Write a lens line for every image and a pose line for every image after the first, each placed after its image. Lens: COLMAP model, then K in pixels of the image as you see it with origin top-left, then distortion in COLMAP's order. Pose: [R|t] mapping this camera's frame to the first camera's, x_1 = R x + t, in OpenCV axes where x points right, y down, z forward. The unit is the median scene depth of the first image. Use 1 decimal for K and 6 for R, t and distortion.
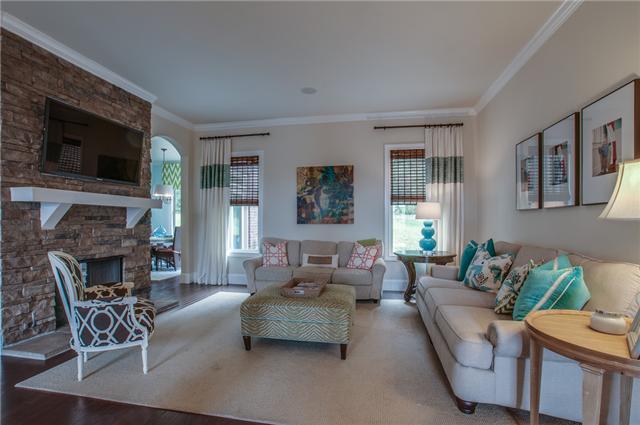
lens RADIAL K [[318.9, 0, 319.7], [0, 318.9, 216.2], [0, 0, 1]] dist [-0.006749, -0.000367]
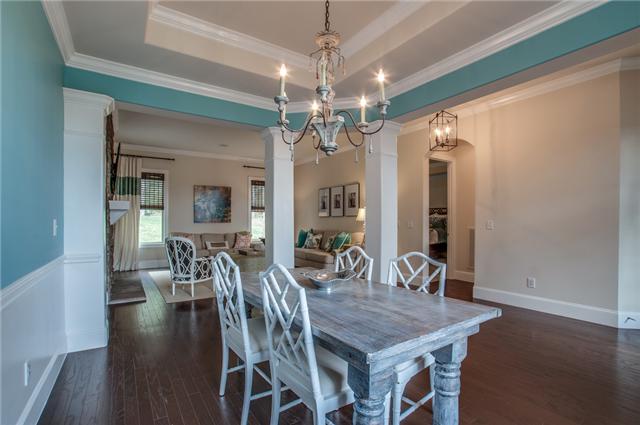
lens RADIAL K [[318.9, 0, 320.0], [0, 318.9, 215.3], [0, 0, 1]] dist [-0.006749, -0.000367]
pose [[0.702286, 0.012577, 0.711784, -0.738399], [-0.013047, 0.999903, -0.004796, -0.011834], [-0.711775, -0.005918, 0.702382, -0.482969]]
